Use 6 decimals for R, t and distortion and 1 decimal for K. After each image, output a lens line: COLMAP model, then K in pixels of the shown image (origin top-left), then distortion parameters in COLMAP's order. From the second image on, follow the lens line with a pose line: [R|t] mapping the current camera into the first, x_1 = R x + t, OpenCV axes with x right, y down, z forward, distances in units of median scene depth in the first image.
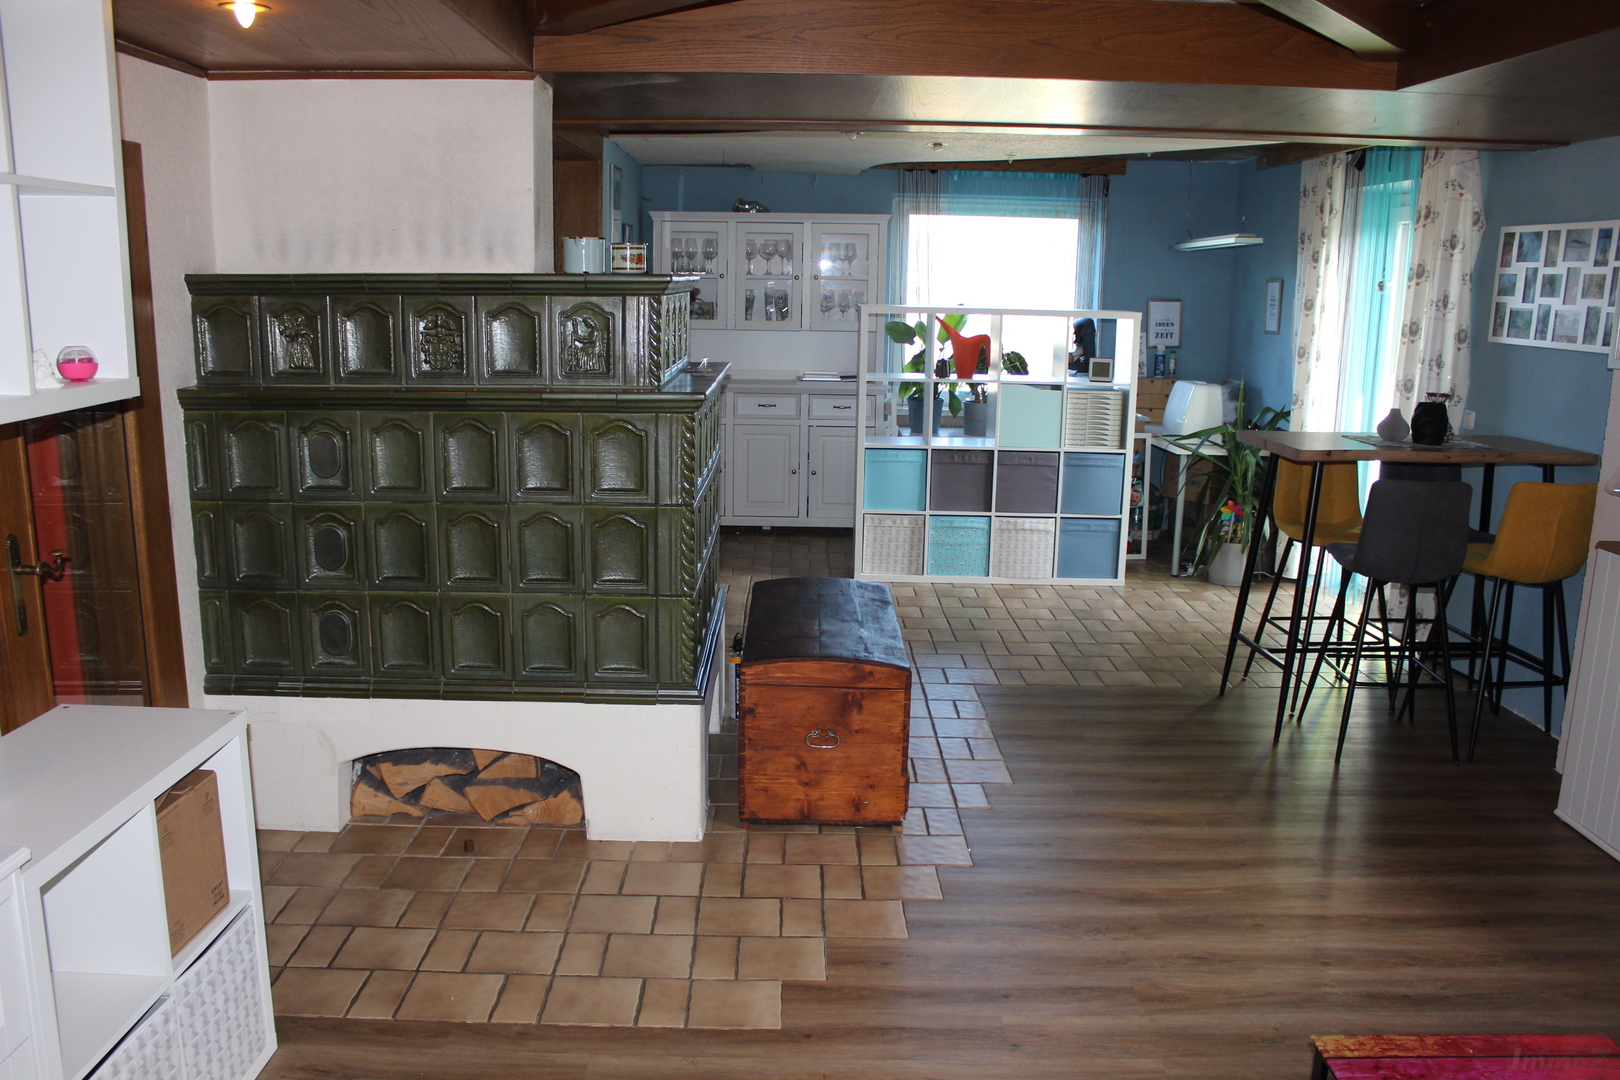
lens RADIAL K [[1329.3, 0, 806.7], [0, 1329.3, 581.5], [0, 0, 1]] dist [-0.184435, 0.168296]
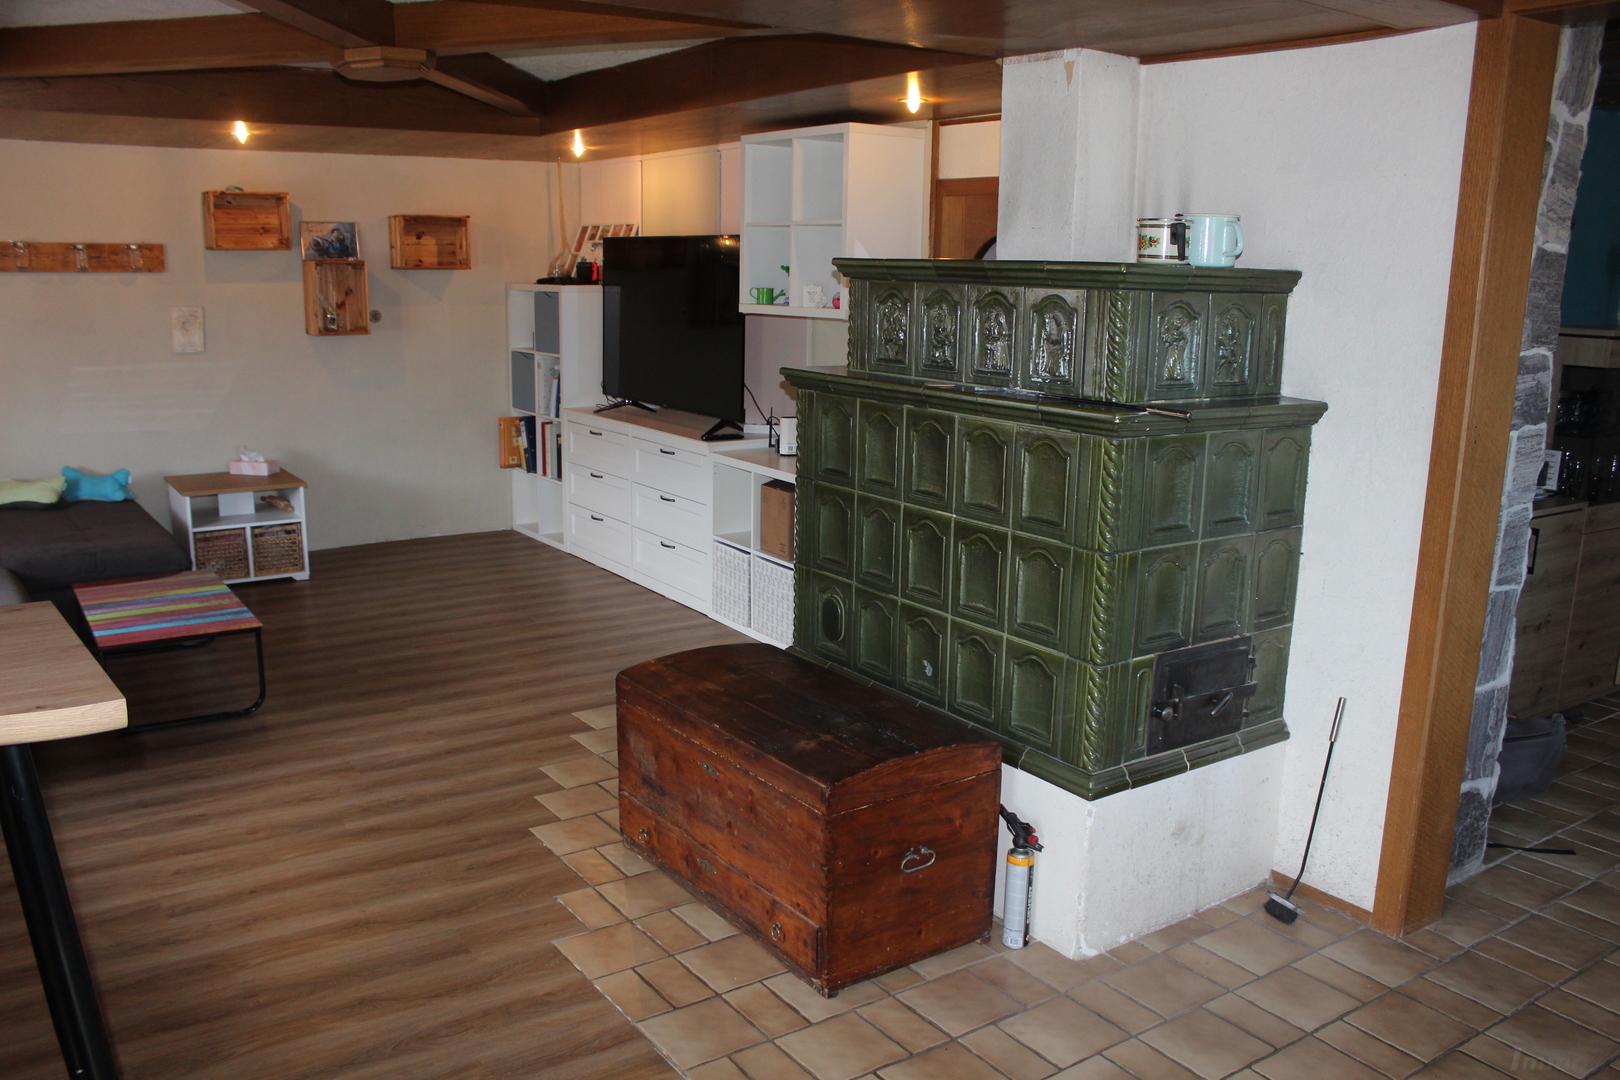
lens RADIAL K [[1329.3, 0, 806.7], [0, 1329.3, 581.5], [0, 0, 1]] dist [-0.184435, 0.168296]
pose [[-0.828579, 0.100475, -0.550782, 0.366007], [-0.154439, 0.904579, 0.397347, -0.296203], [0.538150, 0.414296, -0.733999, 1.335499]]
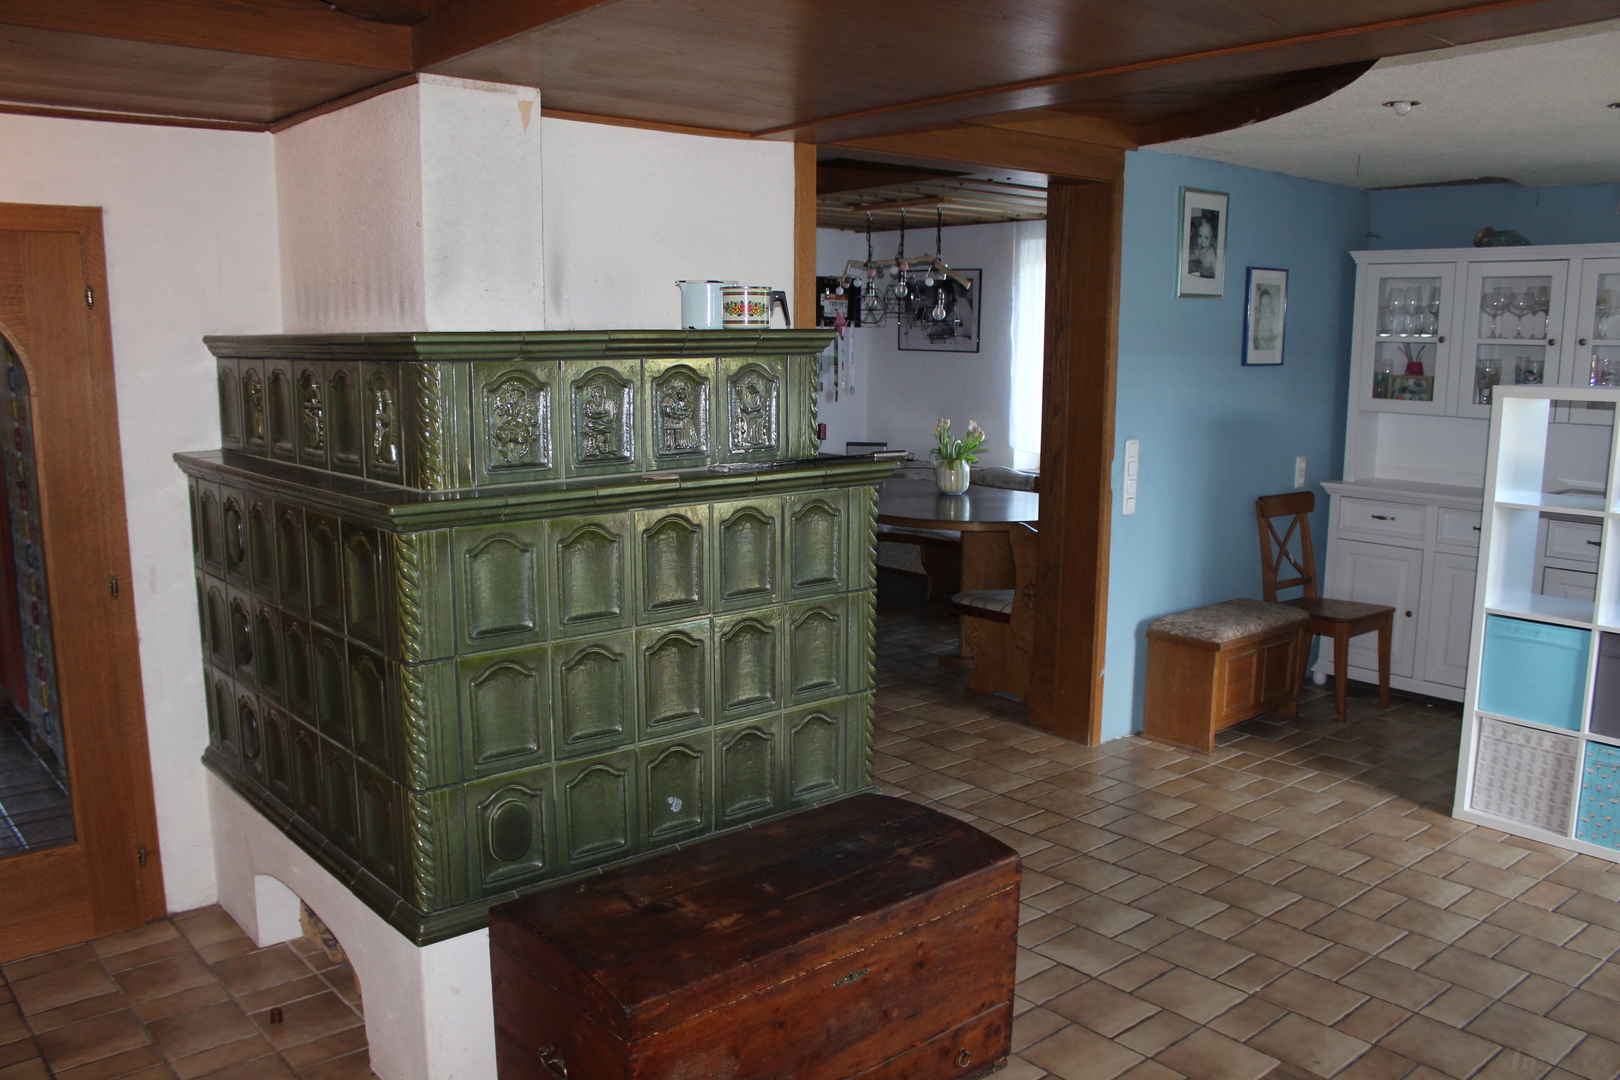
lens RADIAL K [[1329.3, 0, 806.7], [0, 1329.3, 581.5], [0, 0, 1]] dist [-0.184435, 0.168296]
pose [[0.643083, 0.124906, -0.755541, 0.410111], [-0.161502, 0.986539, 0.025631, -0.111589], [0.748573, 0.105539, 0.654599, 0.519596]]
